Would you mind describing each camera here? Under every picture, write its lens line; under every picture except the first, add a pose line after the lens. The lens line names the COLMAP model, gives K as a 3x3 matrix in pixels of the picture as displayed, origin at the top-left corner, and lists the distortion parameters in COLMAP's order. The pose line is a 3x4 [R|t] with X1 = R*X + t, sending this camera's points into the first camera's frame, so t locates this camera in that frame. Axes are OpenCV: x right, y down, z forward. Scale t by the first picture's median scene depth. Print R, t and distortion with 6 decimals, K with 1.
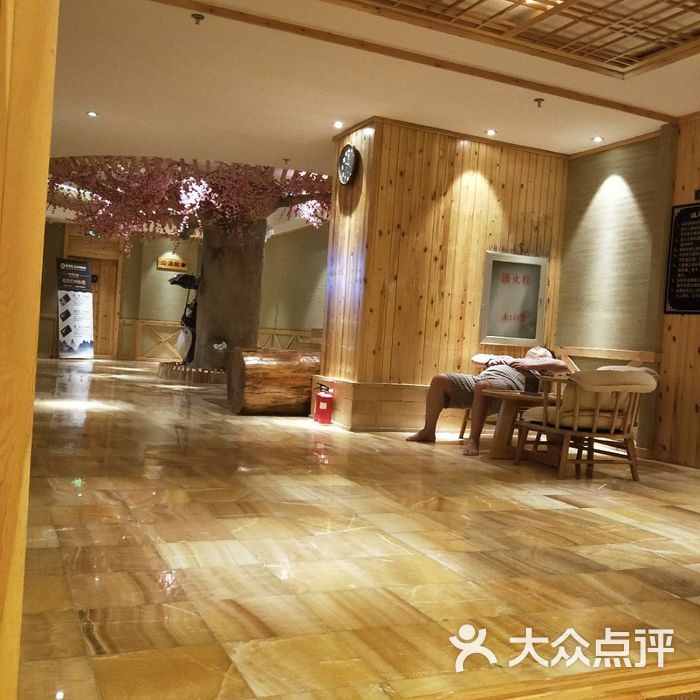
lens RADIAL K [[768.4, 0, 348.9], [0, 768.4, 353.7], [0, 0, 1]] dist [0.075955, 0.000000]
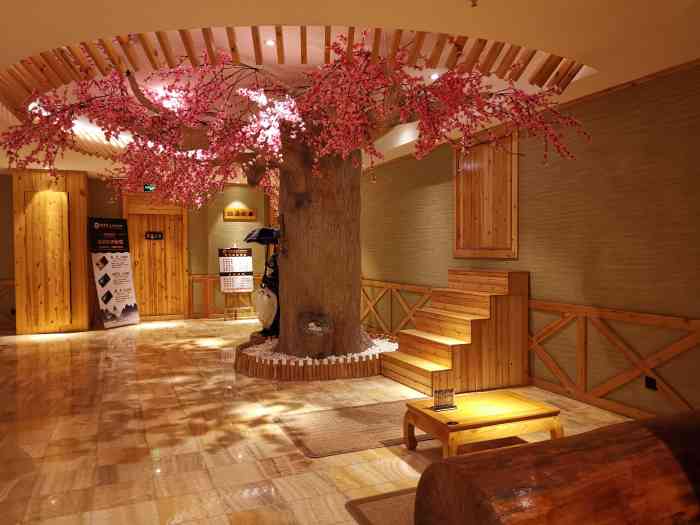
lens RADIAL K [[539.9, 0, 349.7], [0, 539.9, 262.7], [0, 0, 1]] dist [0.034661, -0.001657]
pose [[0.997242, -0.071258, -0.020772, -0.092046], [0.071286, 0.997456, 0.000635, -0.051925], [0.020674, -0.002114, 0.999784, 0.371039]]
